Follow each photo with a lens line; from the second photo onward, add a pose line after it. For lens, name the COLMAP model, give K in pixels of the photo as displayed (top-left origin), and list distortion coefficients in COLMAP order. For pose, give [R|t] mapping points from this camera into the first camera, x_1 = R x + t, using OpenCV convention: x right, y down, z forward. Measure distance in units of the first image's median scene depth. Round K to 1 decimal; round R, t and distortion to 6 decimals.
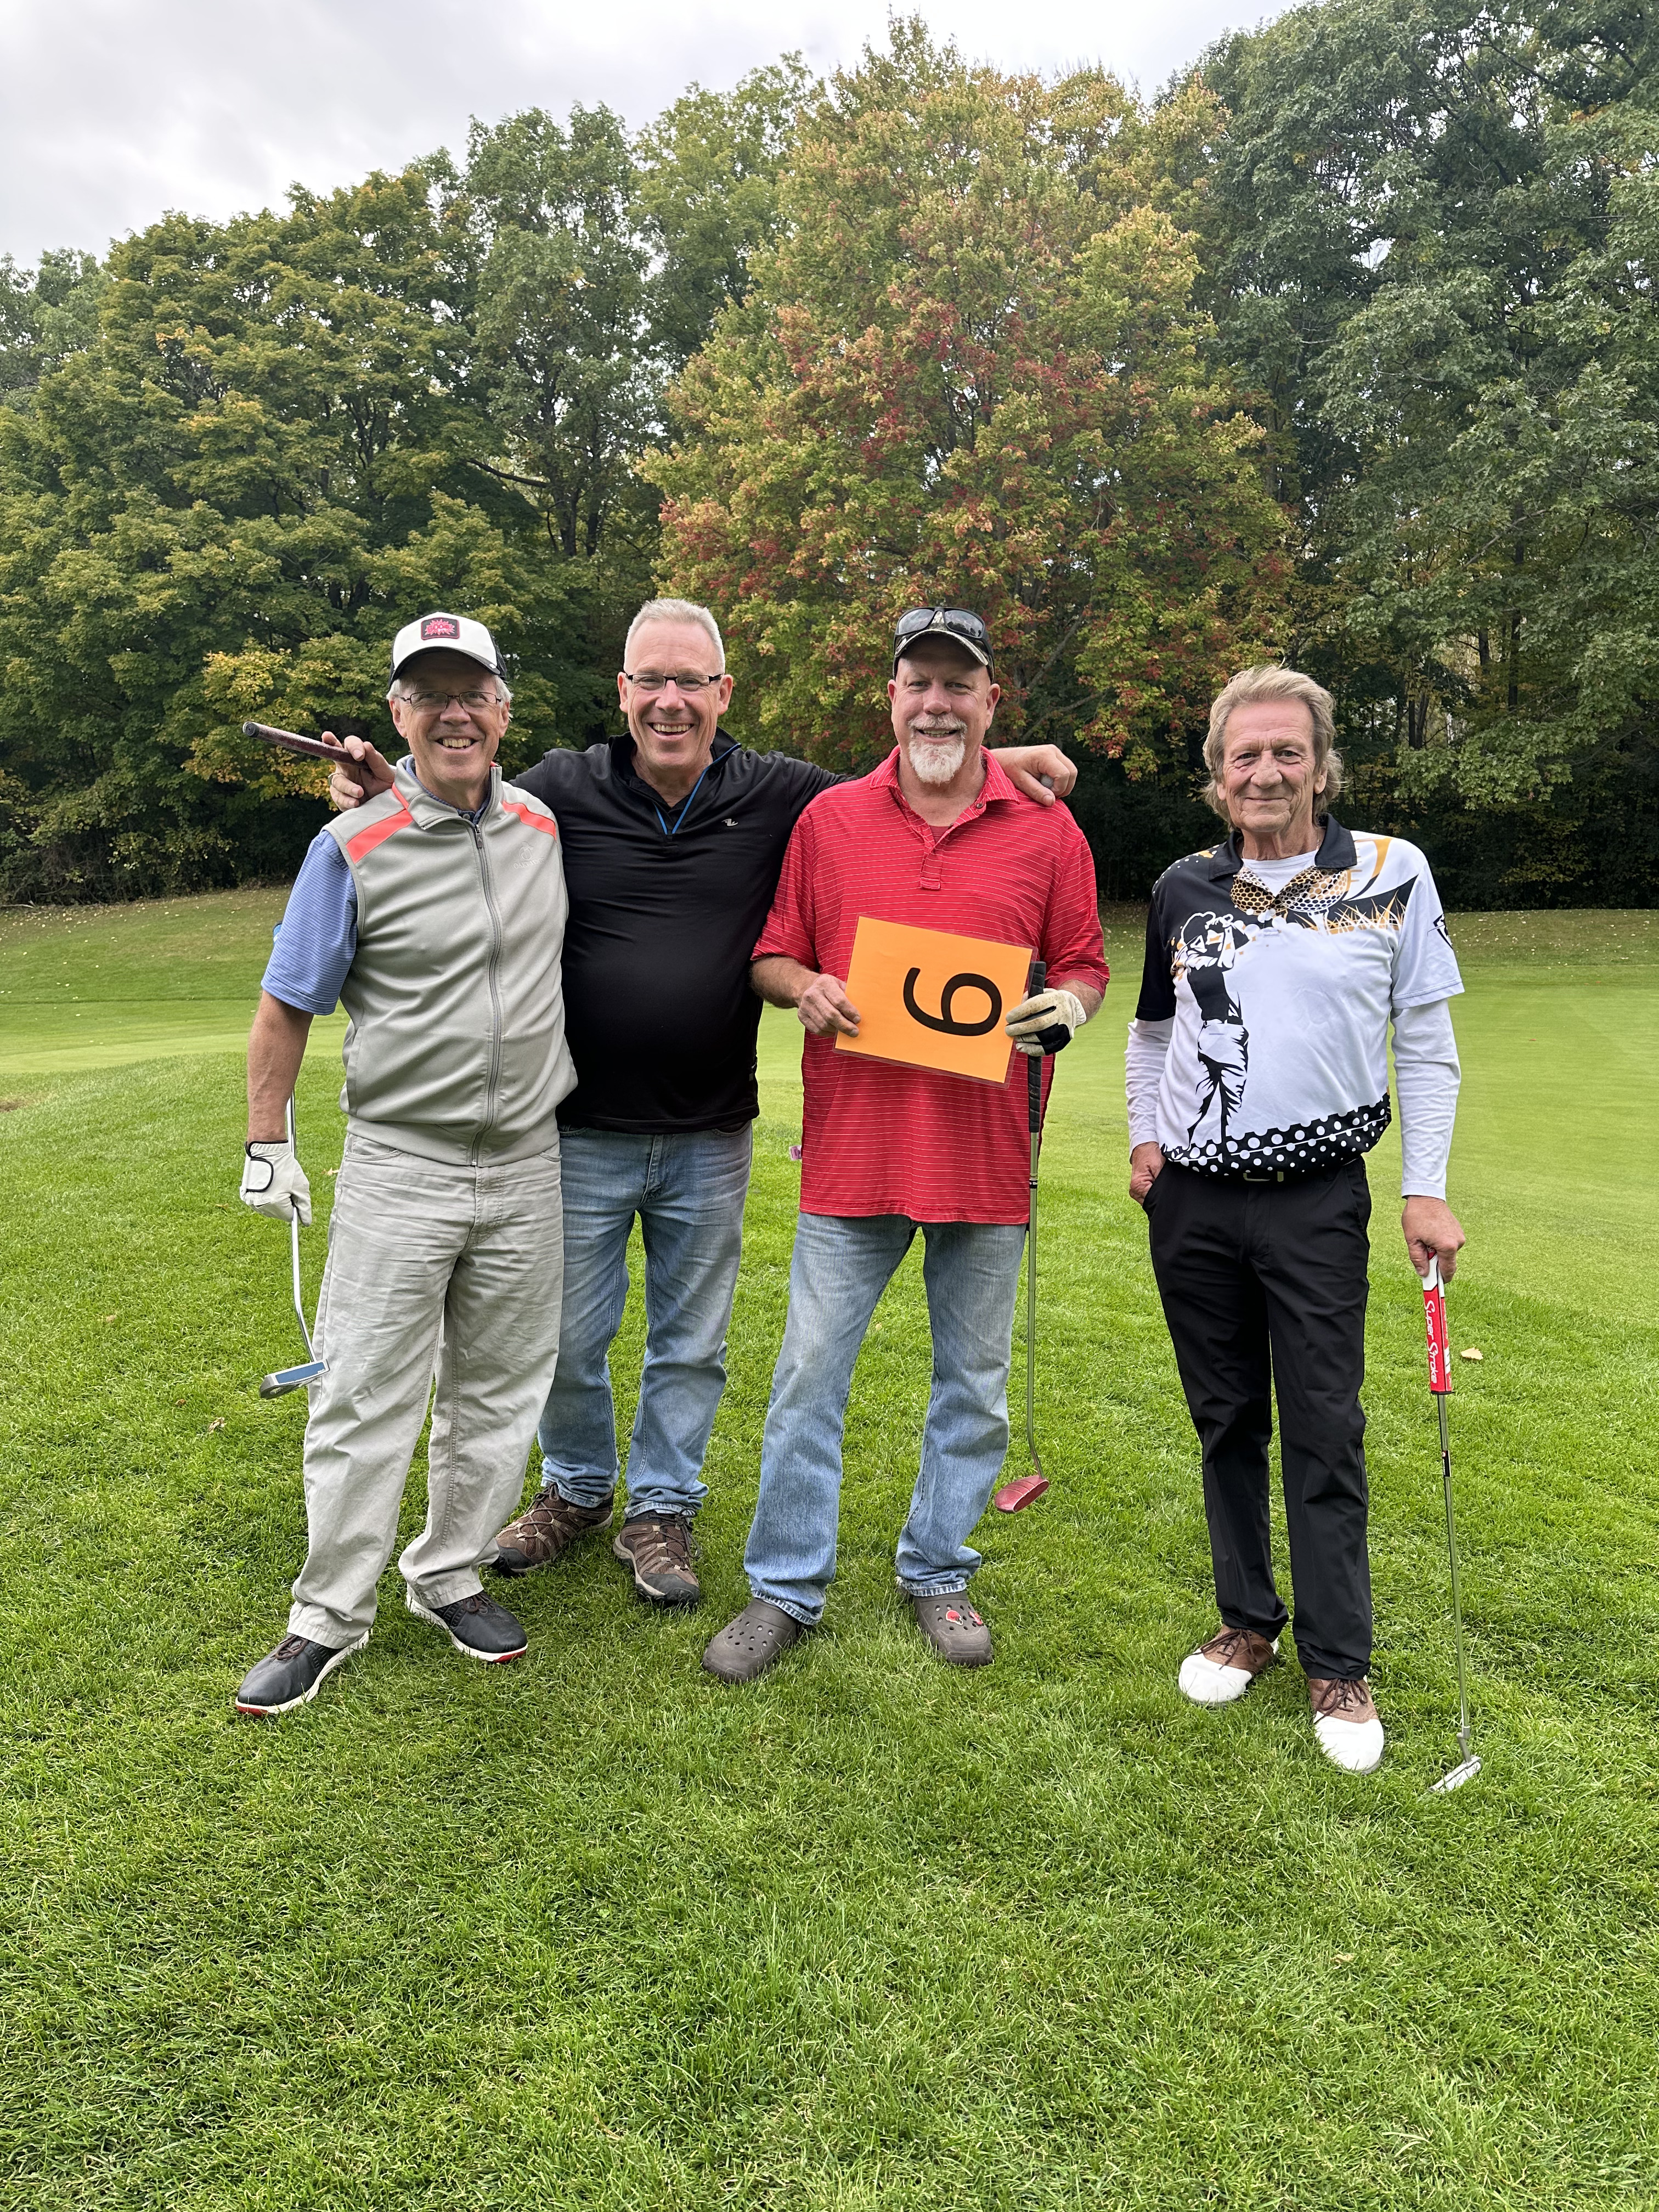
lens RADIAL K [[1586.9, 0, 816.8], [0, 1586.9, 1118.9], [0, 0, 1]] dist [0.015364, -0.029164]
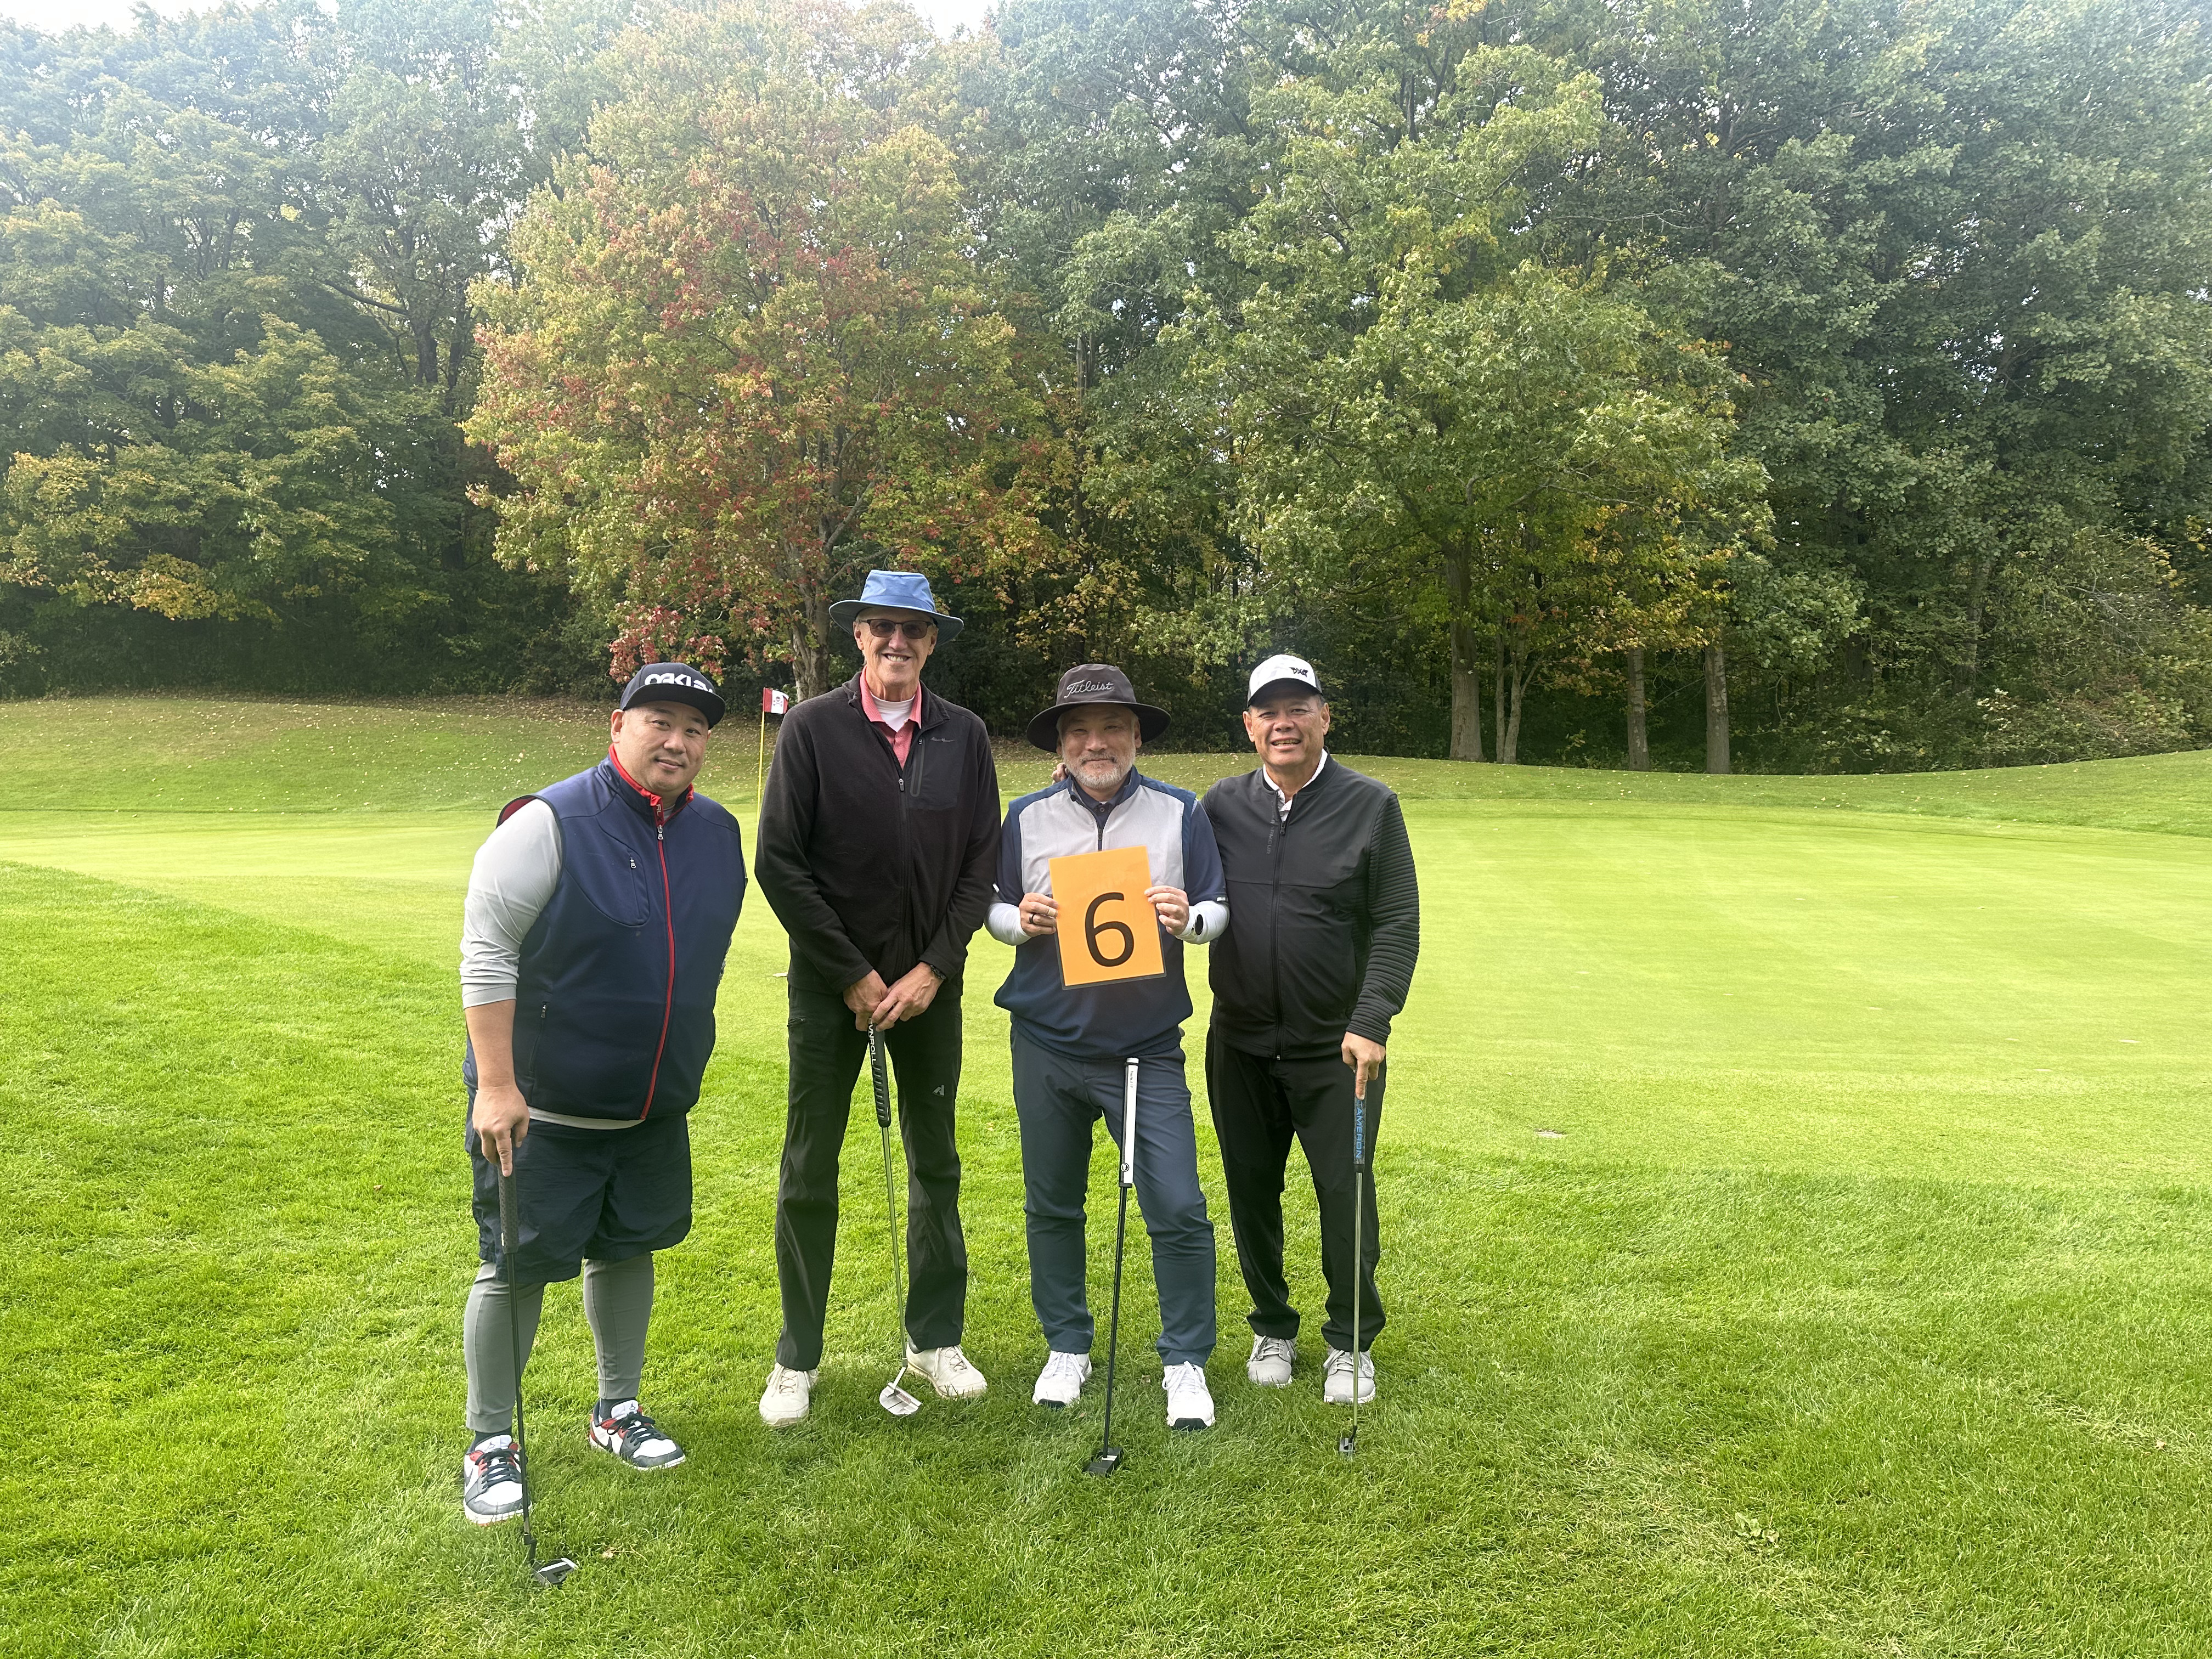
lens RADIAL K [[1586.9, 0, 1091.3], [0, 1586.9, 831.1], [0, 0, 1]] dist [0.015364, -0.029164]
pose [[0.979577, 0.016198, 0.200414, 0.095136], [-0.000874, 0.997083, -0.076314, 0.011084], [-0.201066, 0.074580, 0.976735, -0.080961]]
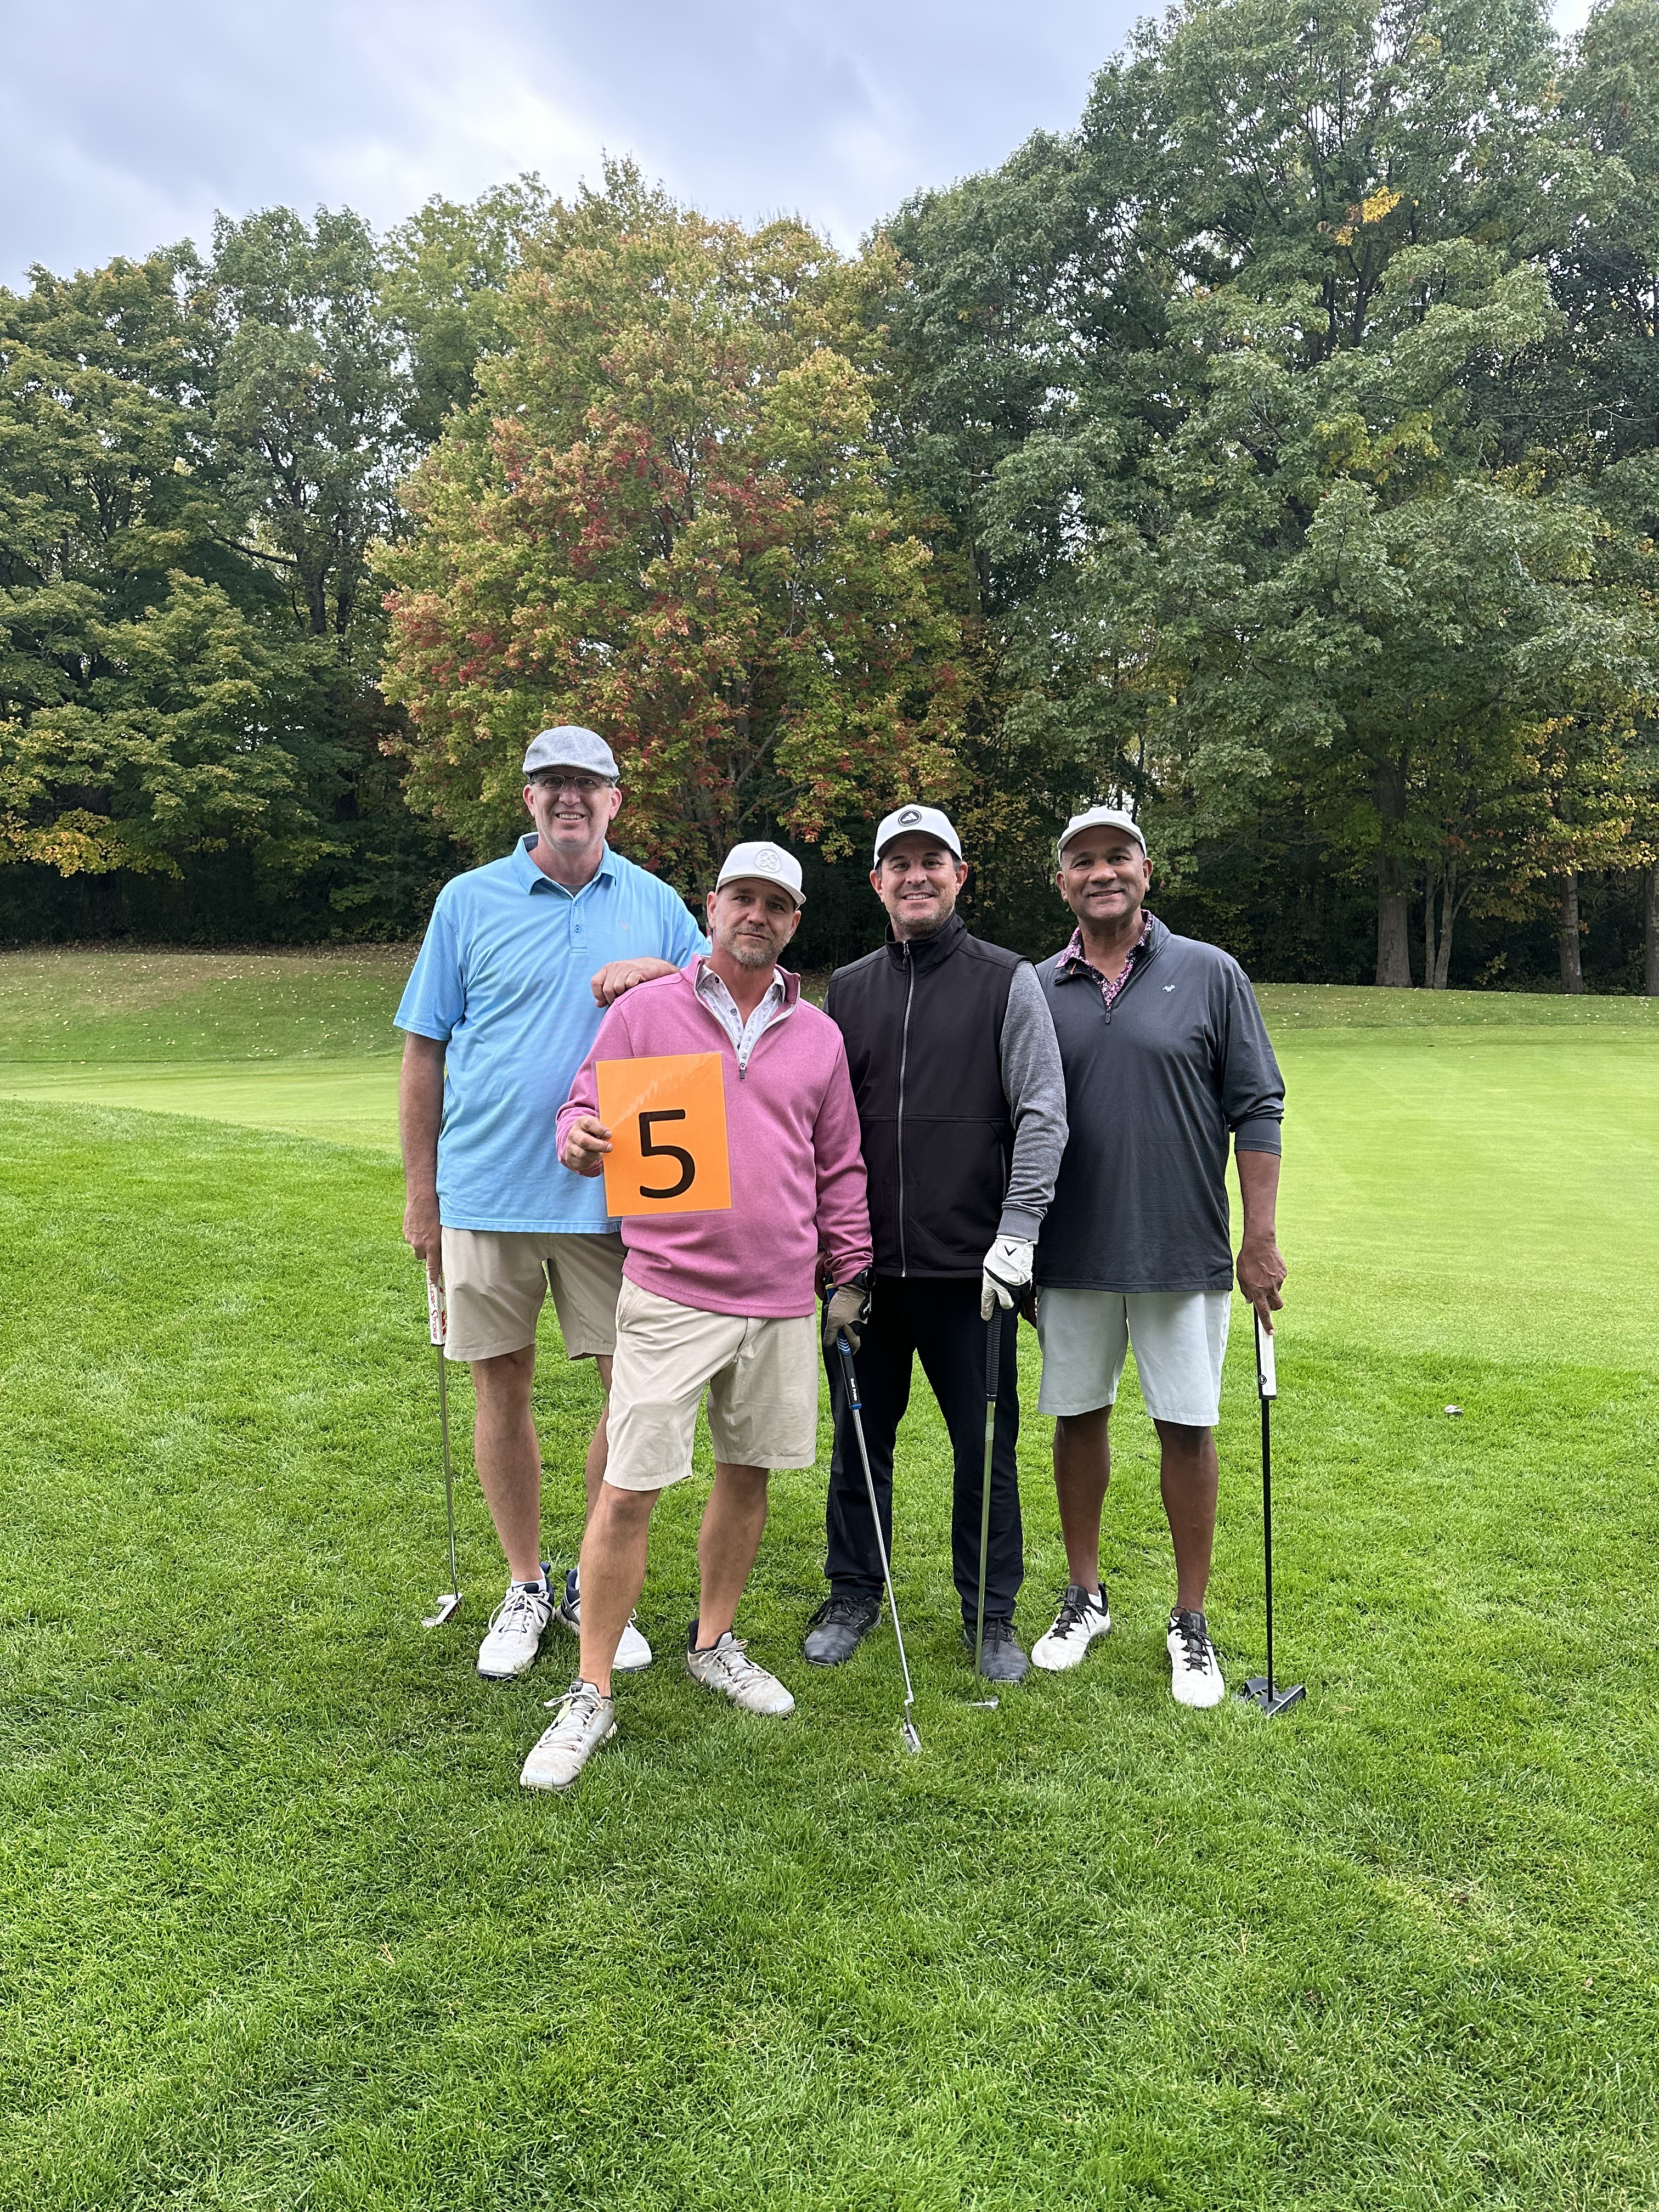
lens RADIAL K [[1586.9, 0, 820.8], [0, 1586.9, 1125.8], [0, 0, 1]] dist [0.015364, -0.029164]
pose [[0.991264, -0.004245, 0.131822, 0.046281], [0.009800, 0.999090, -0.041518, 0.011354], [-0.131526, 0.042447, 0.990404, -0.064818]]
